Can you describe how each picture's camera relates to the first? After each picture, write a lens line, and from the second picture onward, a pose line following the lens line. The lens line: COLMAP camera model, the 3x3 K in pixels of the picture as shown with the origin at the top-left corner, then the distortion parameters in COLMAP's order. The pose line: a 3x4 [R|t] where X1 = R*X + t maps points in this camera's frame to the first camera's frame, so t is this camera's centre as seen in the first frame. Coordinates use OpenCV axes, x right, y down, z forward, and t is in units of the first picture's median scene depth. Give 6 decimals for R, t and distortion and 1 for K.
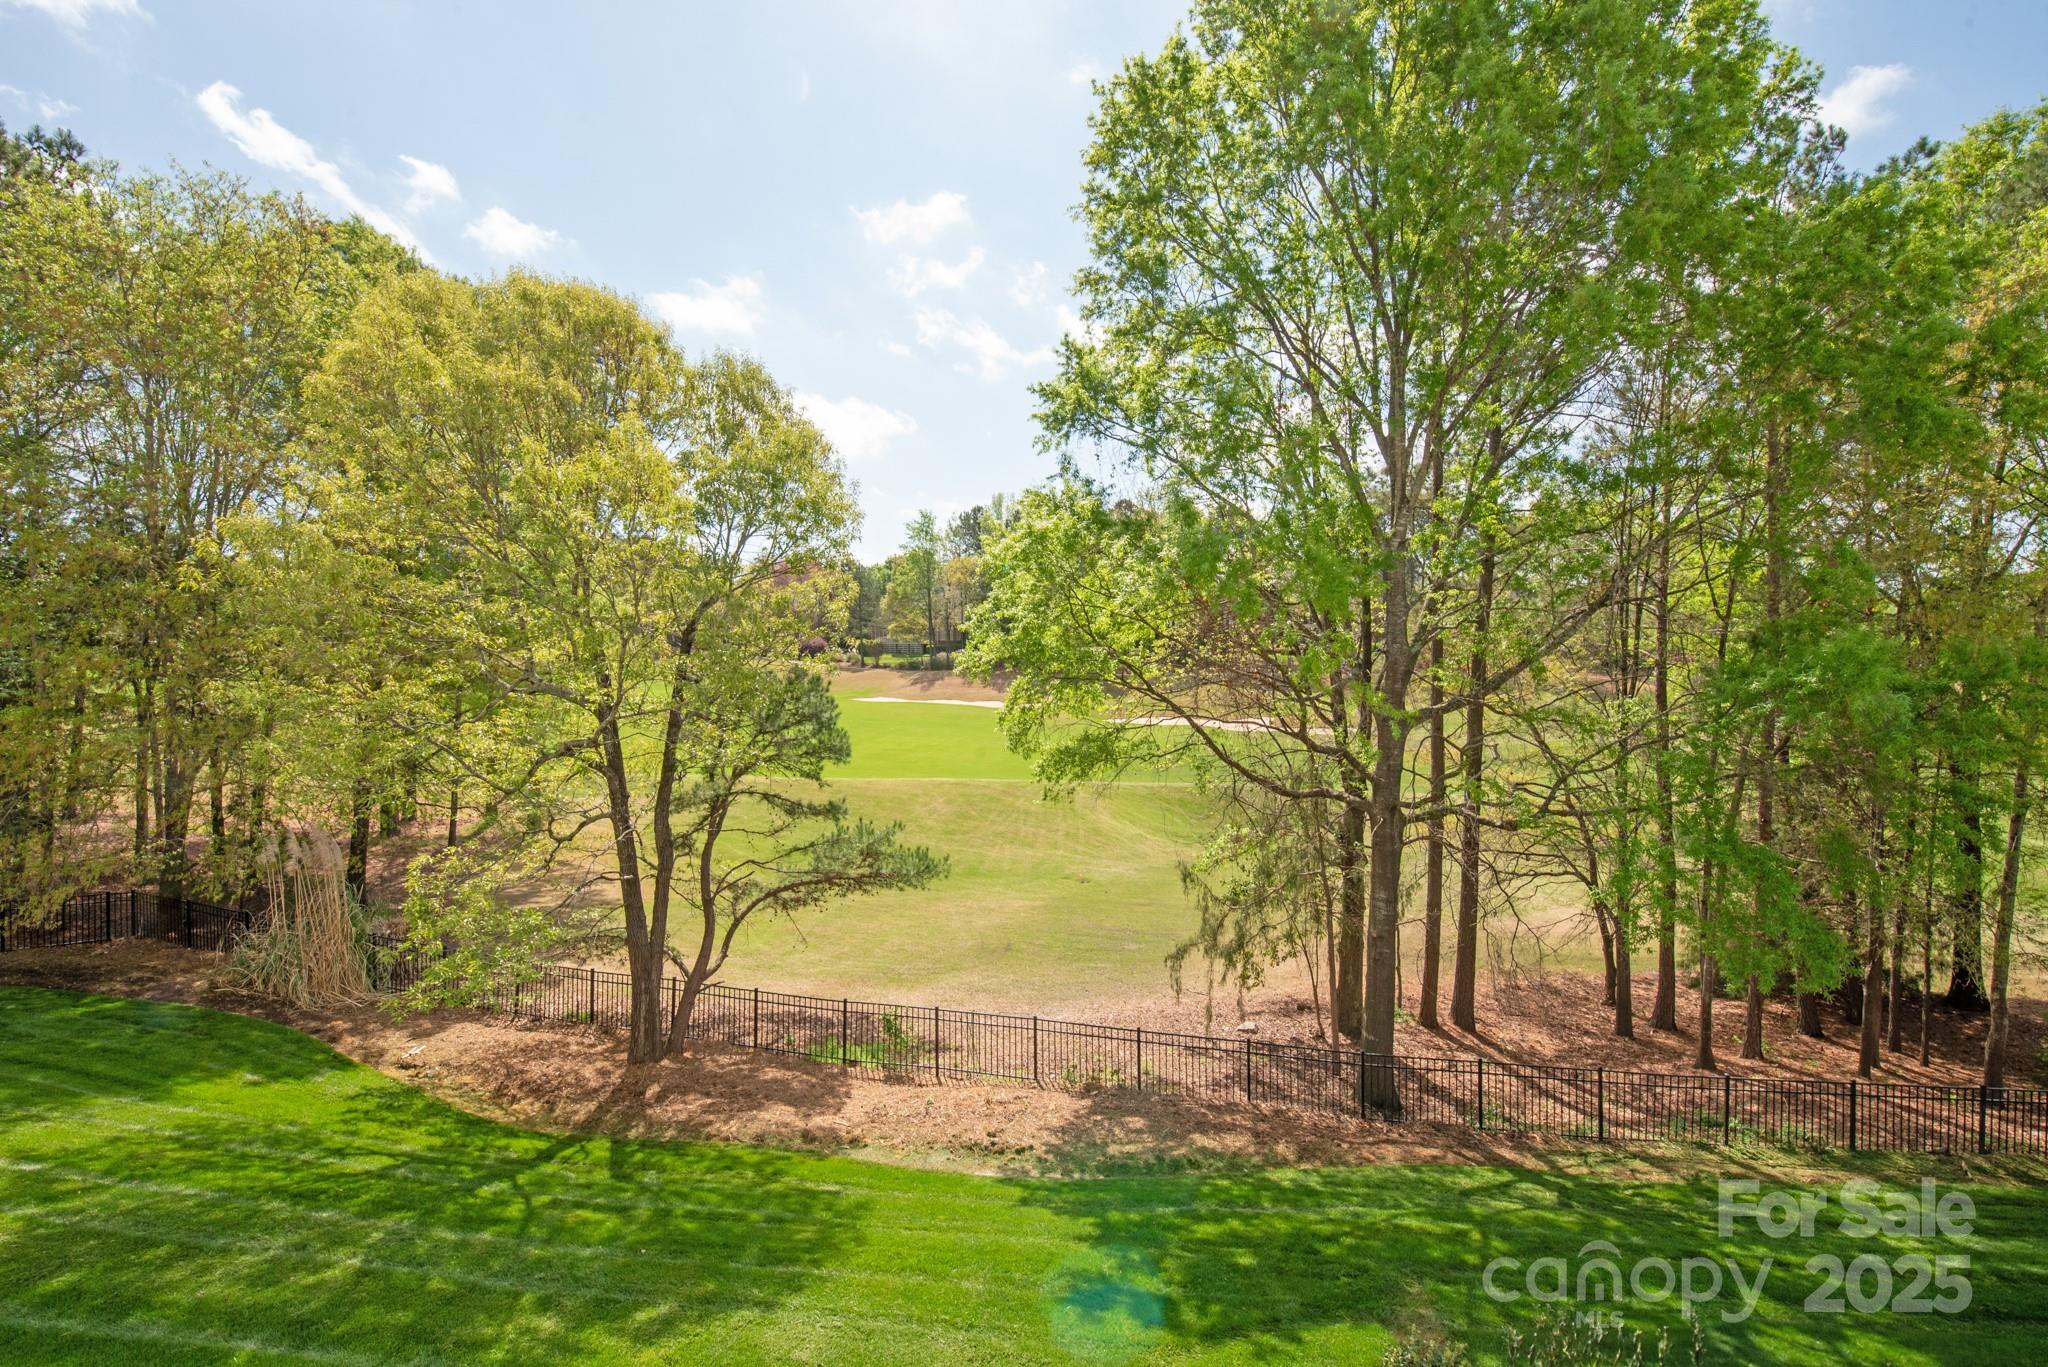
lens RADIAL K [[892.5, 0, 1013.6], [0, 892.5, 661.1], [0, 0, 1]] dist [0.001972, -0.000058]
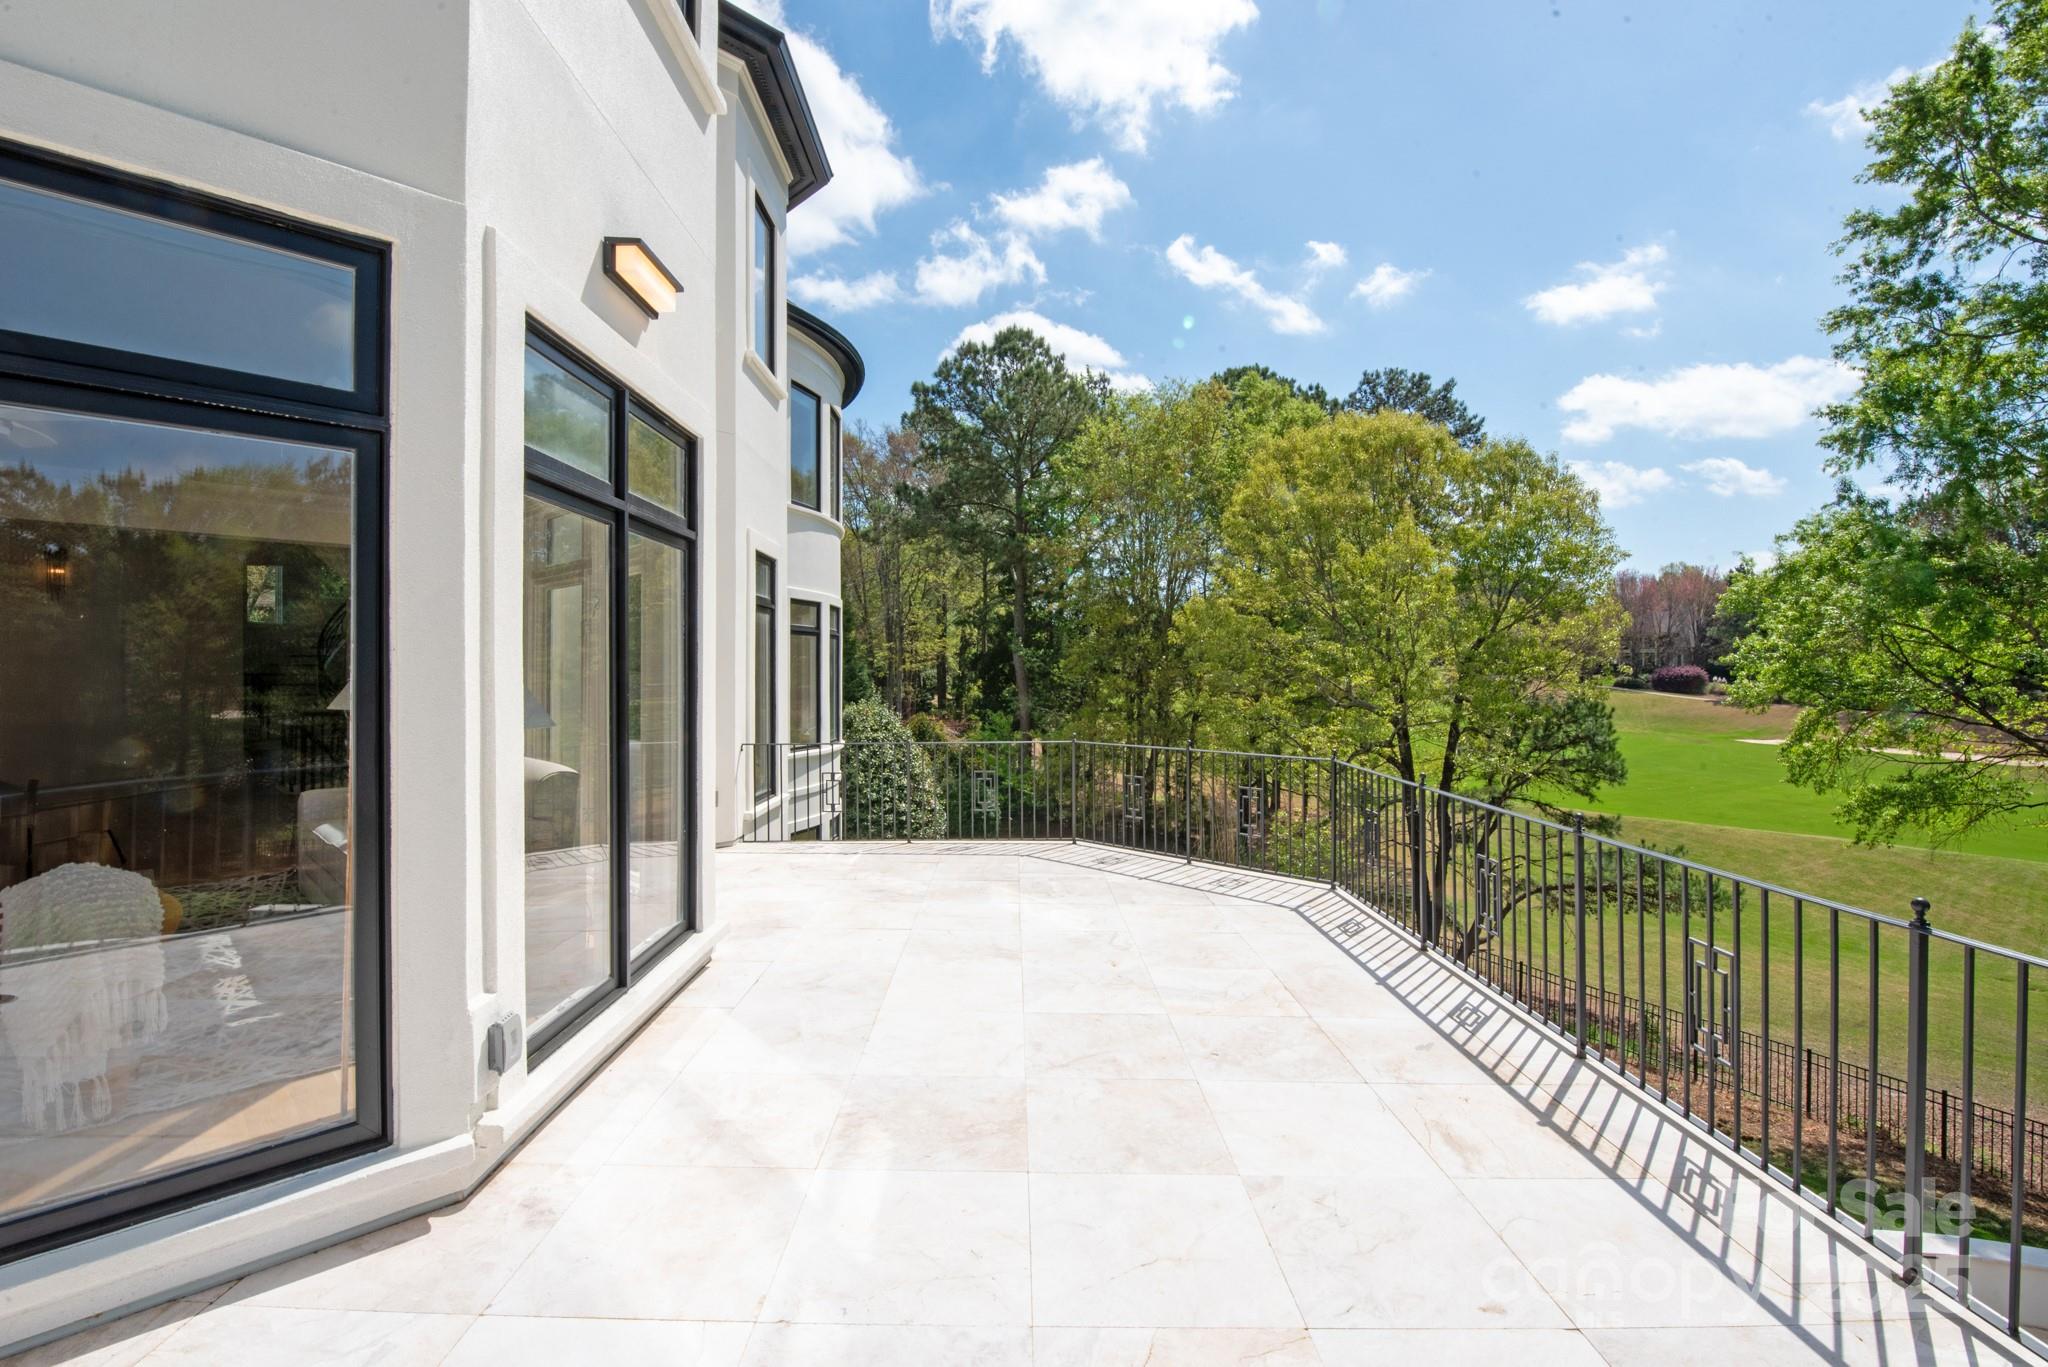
lens RADIAL K [[892.5, 0, 1020.8], [0, 892.5, 683.8], [0, 0, 1]] dist [0.001972, -0.000058]
pose [[0.623969, 0.013566, -0.781331, 0.237896], [-0.017459, 0.999842, 0.003416, 0.002519], [0.781254, 0.011510, 0.624107, -0.288652]]
